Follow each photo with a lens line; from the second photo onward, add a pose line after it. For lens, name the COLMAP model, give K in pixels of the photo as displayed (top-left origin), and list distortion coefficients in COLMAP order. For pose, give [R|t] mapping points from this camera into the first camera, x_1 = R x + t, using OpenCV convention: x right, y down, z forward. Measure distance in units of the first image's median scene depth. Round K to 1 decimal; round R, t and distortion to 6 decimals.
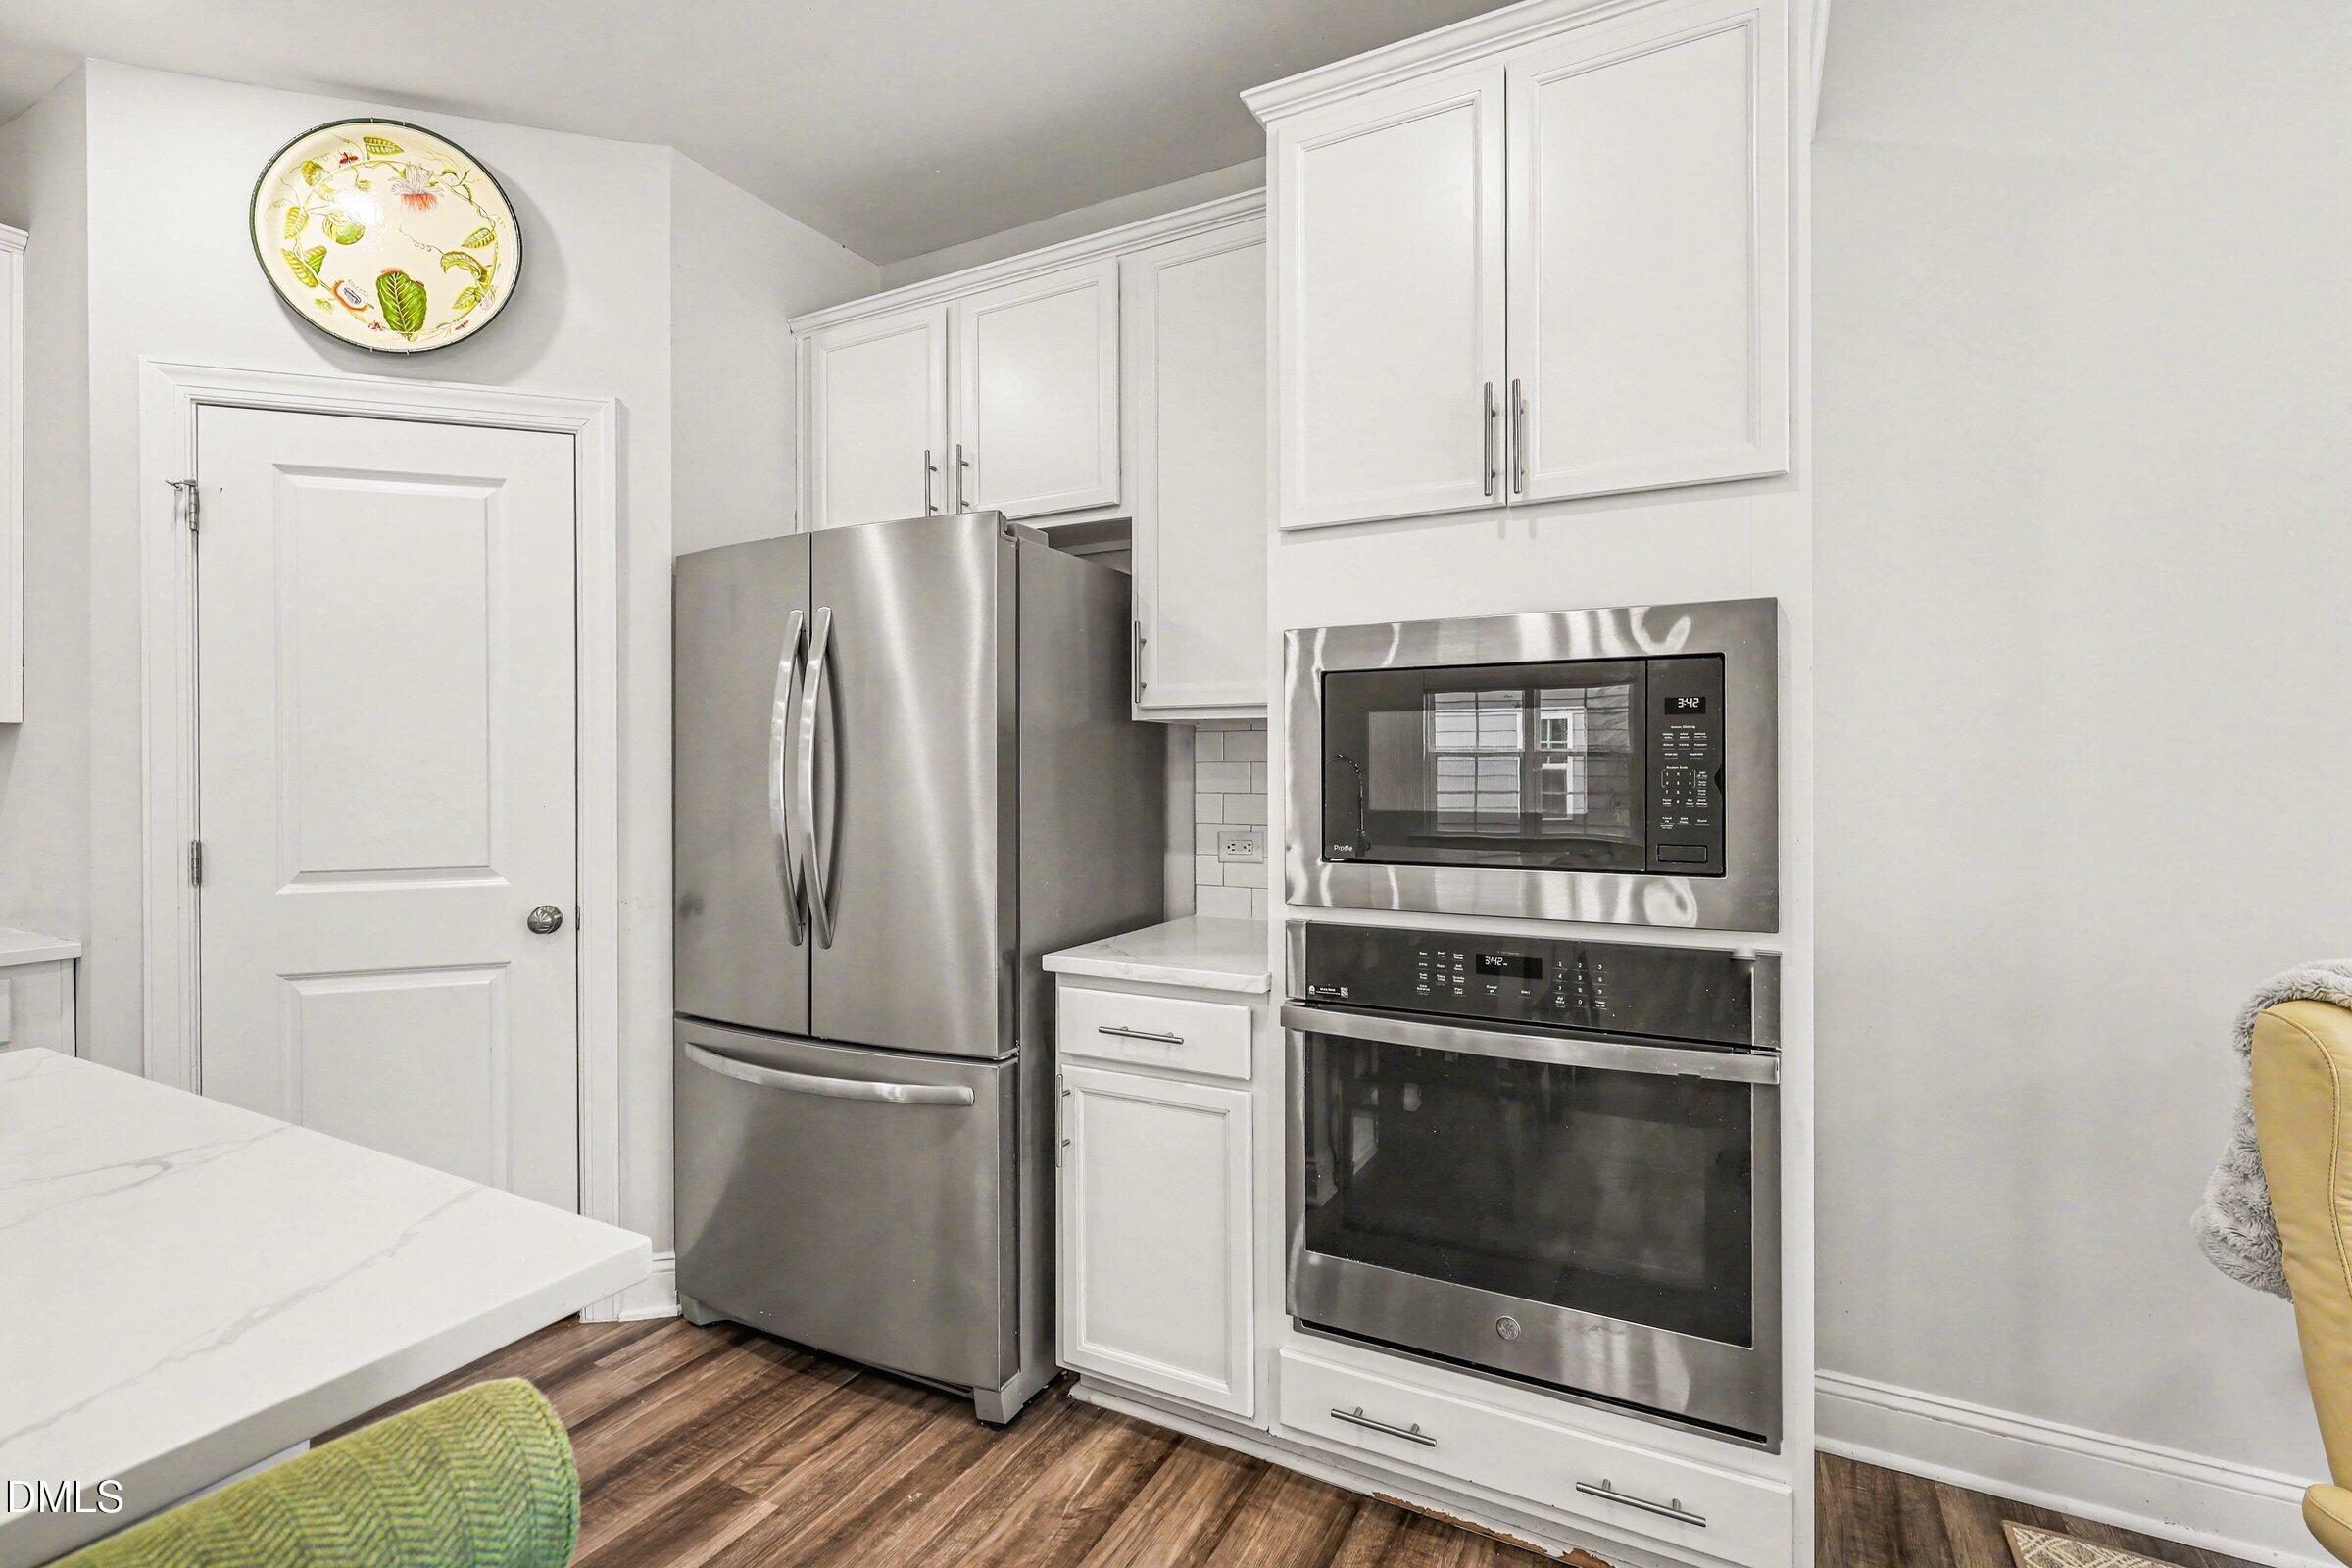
lens RADIAL K [[1072.9, 0, 1181.6], [0, 1072.9, 766.1], [0, 0, 1]] dist [-0.000598, 0.000552]
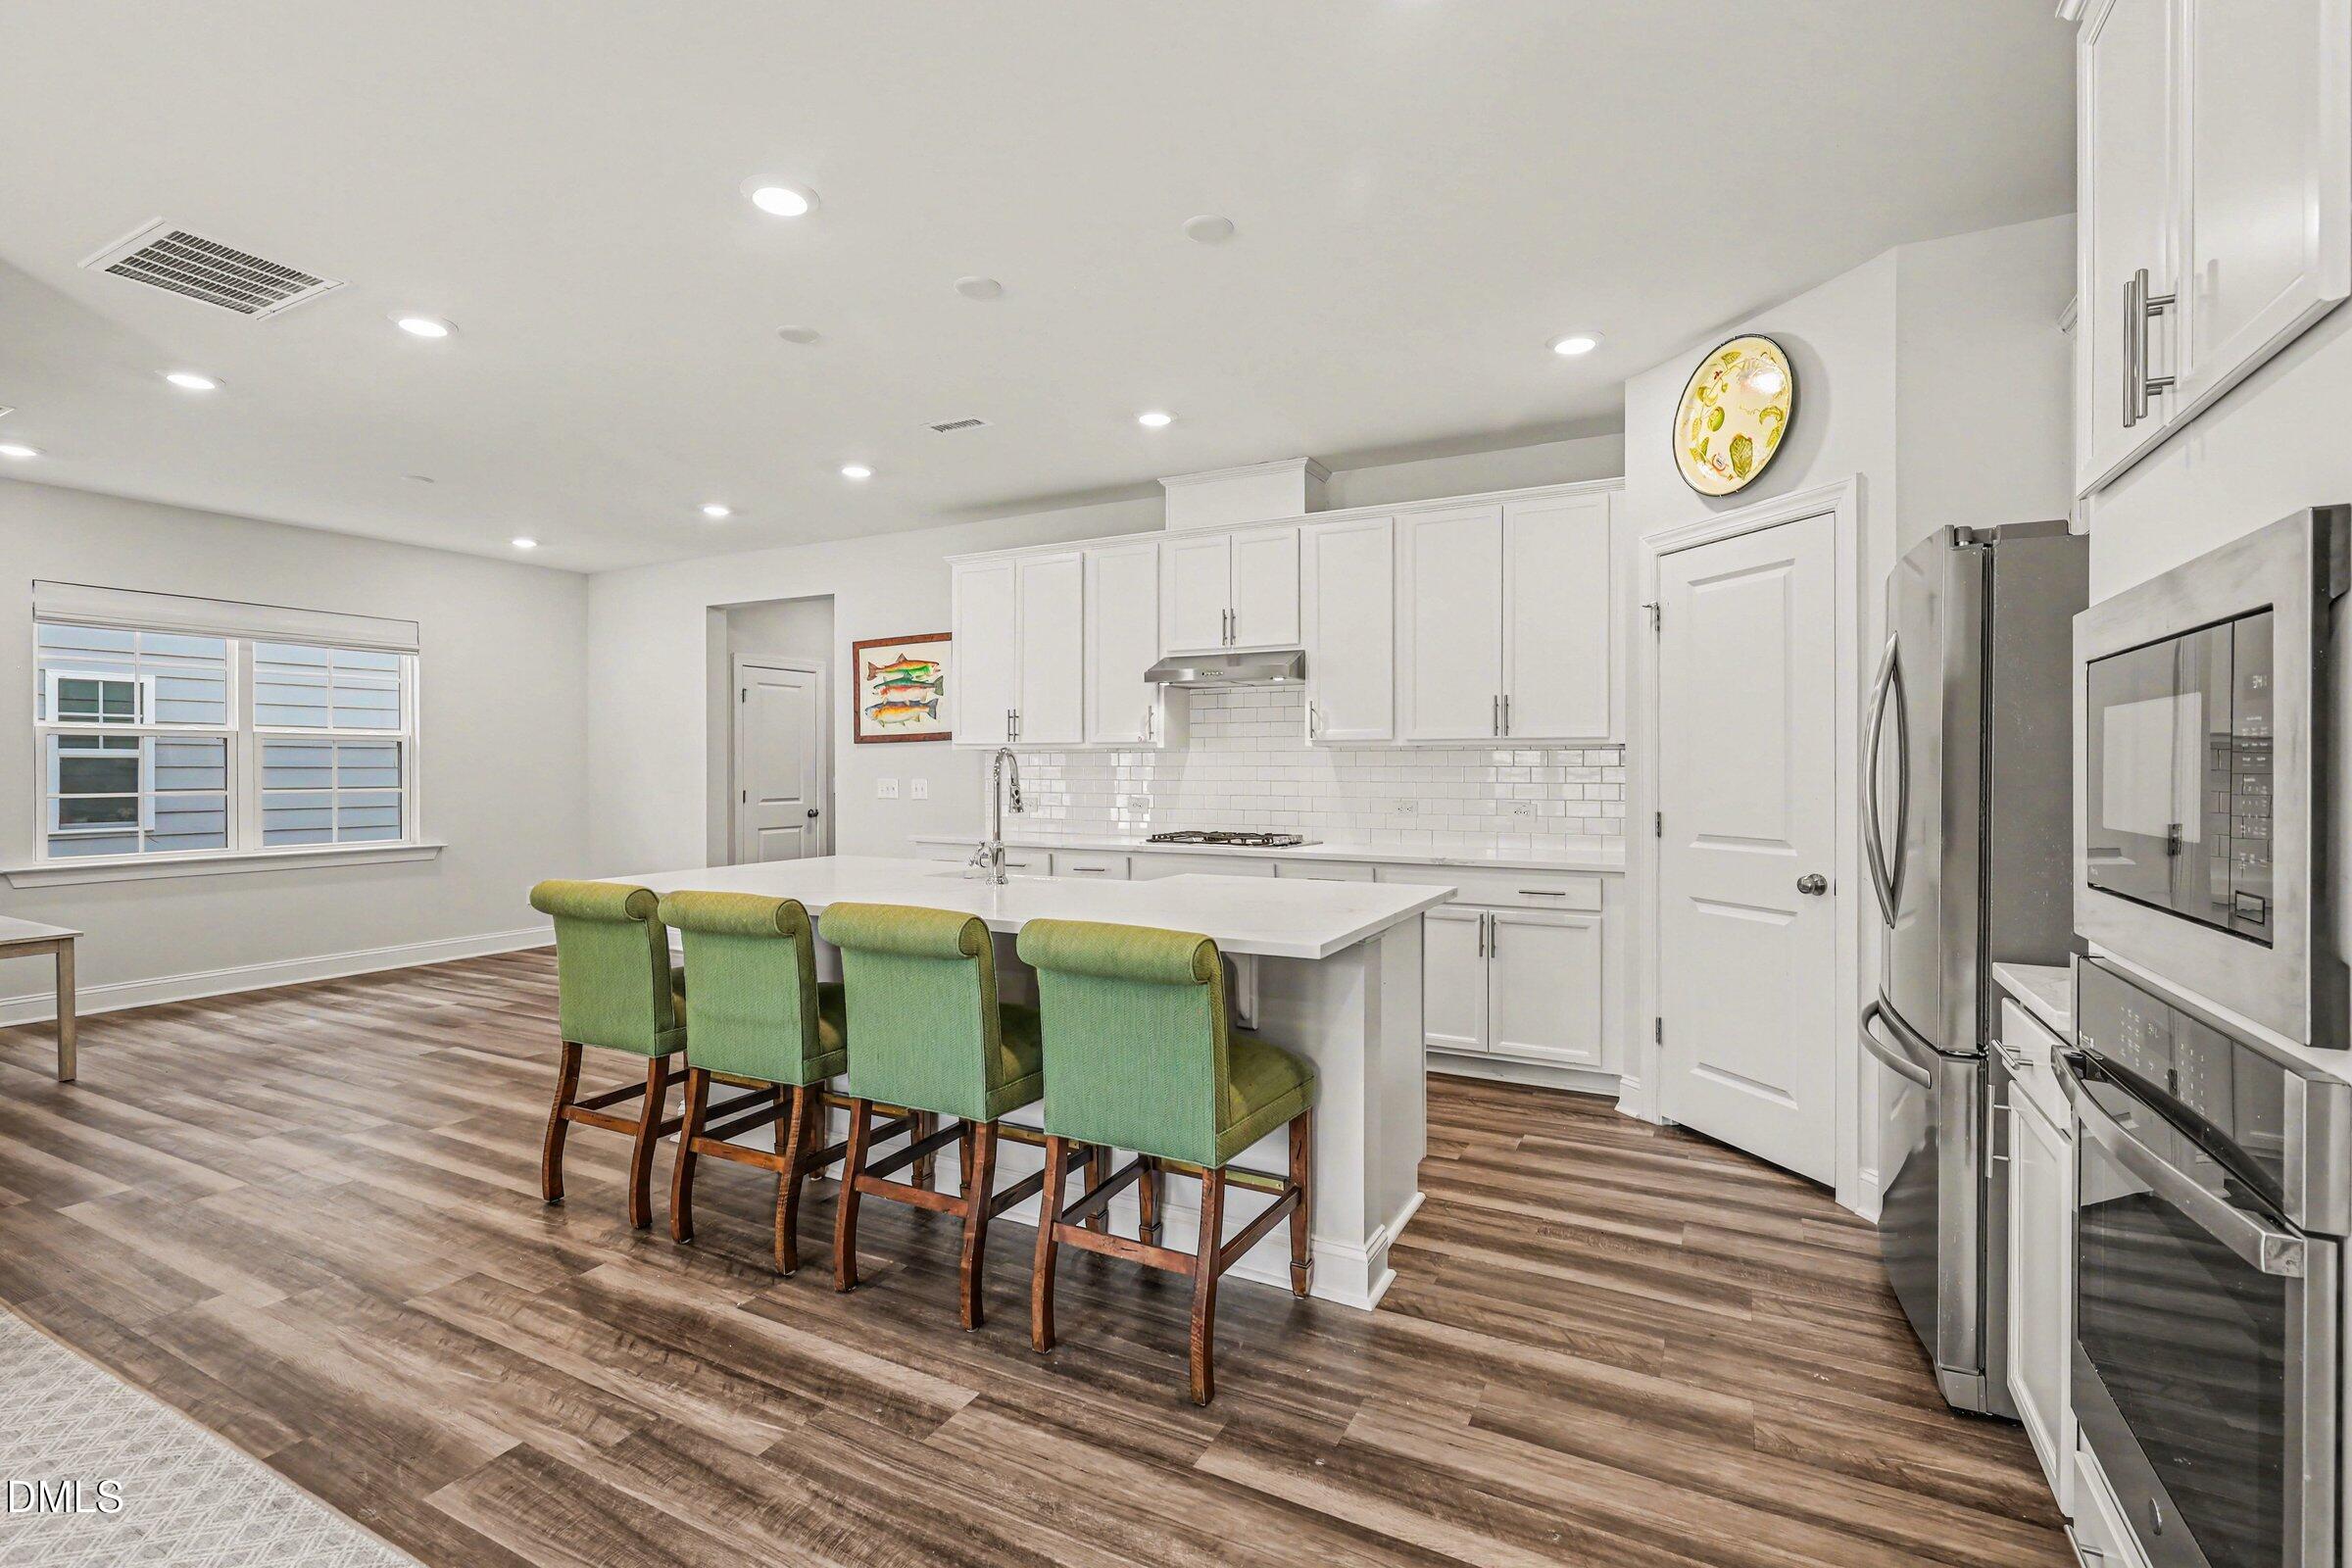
lens RADIAL K [[1072.9, 0, 1176.1], [0, 1072.9, 769.7], [0, 0, 1]] dist [-0.000598, 0.000552]
pose [[0.000153, 0.005389, -0.999985, 0.852778], [0.000783, 0.999985, 0.005389, -0.007341], [1.000000, -0.000784, 0.000149, 0.246467]]
